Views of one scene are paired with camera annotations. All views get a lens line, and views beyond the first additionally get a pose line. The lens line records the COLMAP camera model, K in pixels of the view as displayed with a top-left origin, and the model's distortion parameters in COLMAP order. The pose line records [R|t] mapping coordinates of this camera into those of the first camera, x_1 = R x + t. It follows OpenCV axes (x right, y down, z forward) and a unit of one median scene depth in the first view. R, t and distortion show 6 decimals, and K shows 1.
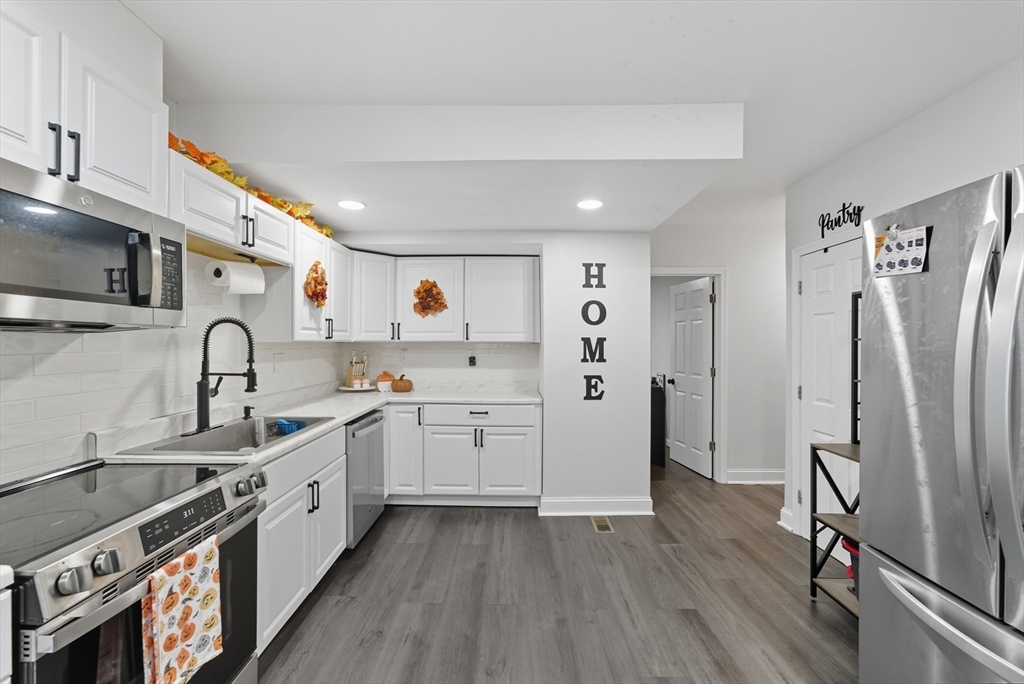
lens RADIAL K [[417.3, 0, 509.3], [0, 417.3, 344.4], [0, 0, 1]] dist [-0.057574, 0.034237]
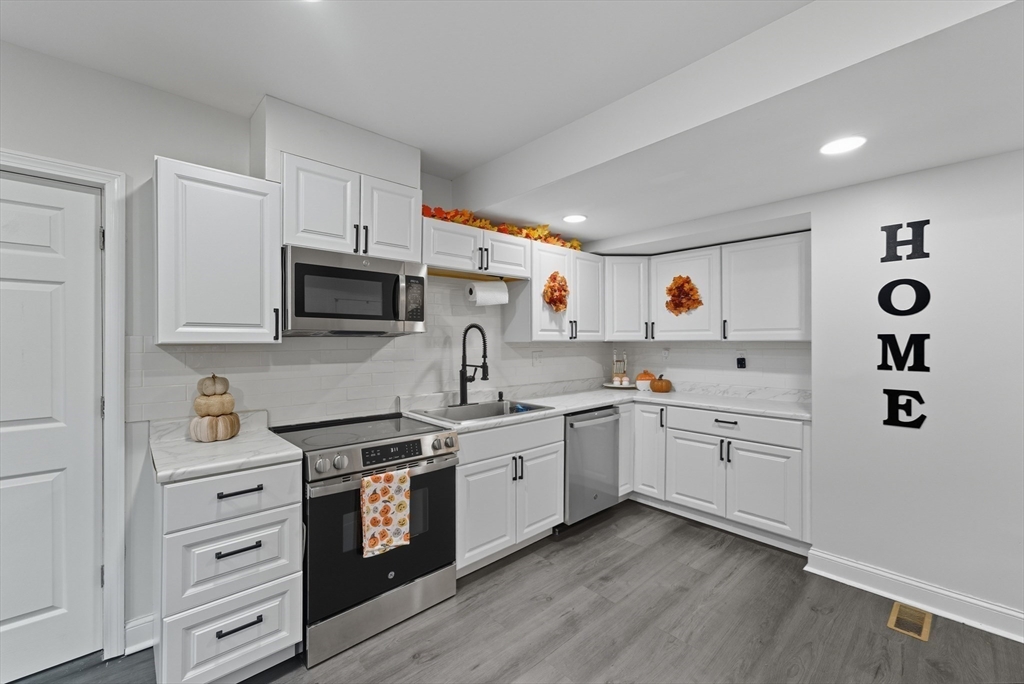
lens RADIAL K [[417.3, 0, 509.3], [0, 417.3, 344.4], [0, 0, 1]] dist [-0.057574, 0.034237]
pose [[0.675978, 0.002527, -0.736917, 0.304248], [-0.001466, 0.999997, 0.002084, -0.000353], [0.736920, -0.000329, 0.675980, 0.103356]]
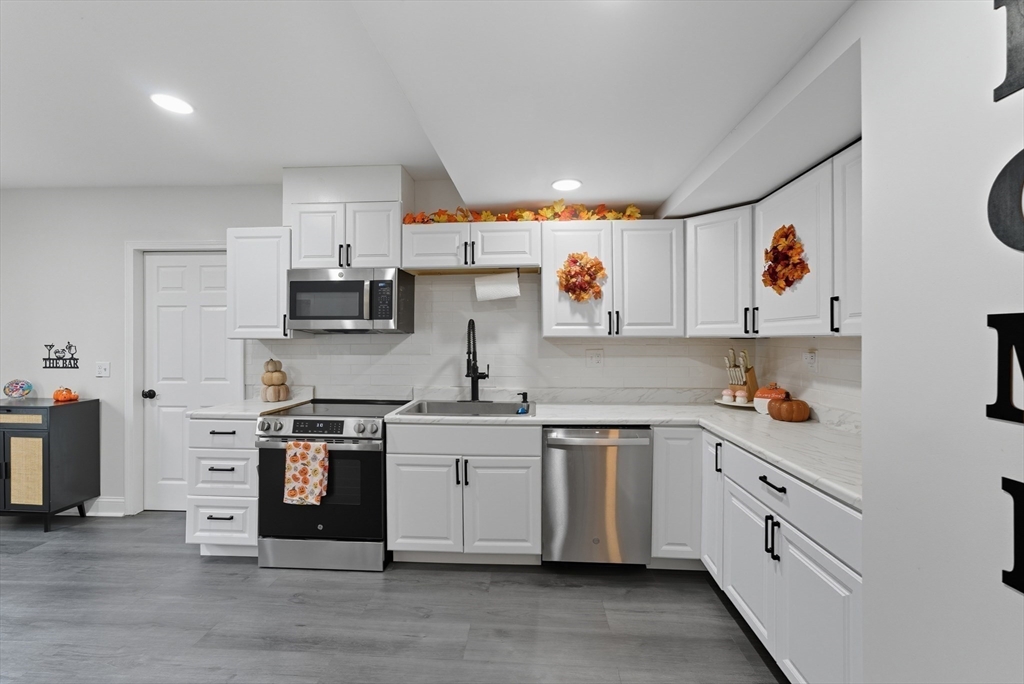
lens RADIAL K [[414.4, 0, 512.0], [0, 414.4, 342.0], [0, 0, 1]] dist [-0.023098, 0.000060]
pose [[-0.053221, 0.005358, -0.998568, 0.489635], [-0.005339, 0.999970, 0.005650, -0.000708], [0.998568, 0.005632, -0.053191, 0.873859]]
